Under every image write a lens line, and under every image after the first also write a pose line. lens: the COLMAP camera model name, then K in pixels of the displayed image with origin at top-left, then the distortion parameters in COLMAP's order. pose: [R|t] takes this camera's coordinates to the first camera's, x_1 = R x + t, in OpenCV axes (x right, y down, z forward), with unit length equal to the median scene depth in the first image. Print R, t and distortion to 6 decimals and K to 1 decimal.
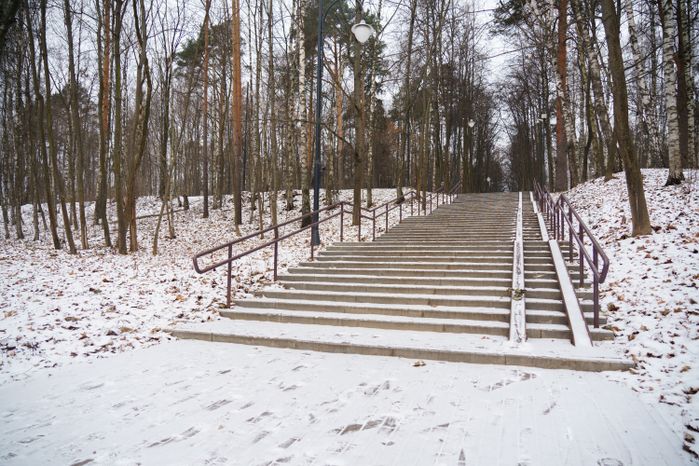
lens RADIAL K [[475.3, 0, 347.3], [0, 475.3, 235.0], [0, 0, 1]] dist [0.002427, -0.001743]
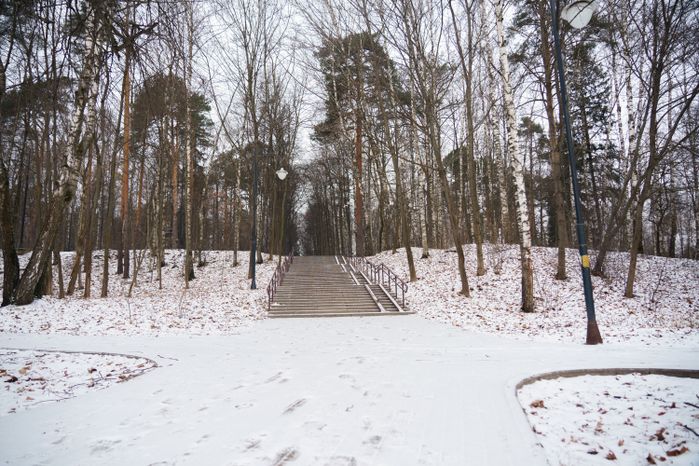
lens RADIAL K [[475.3, 0, 347.3], [0, 475.3, 235.0], [0, 0, 1]] dist [0.002427, -0.001743]
pose [[0.908157, 0.041553, 0.416563, -0.370323], [0.008289, 0.993082, -0.117134, 0.024632], [-0.418548, 0.109829, 0.901529, -0.560677]]
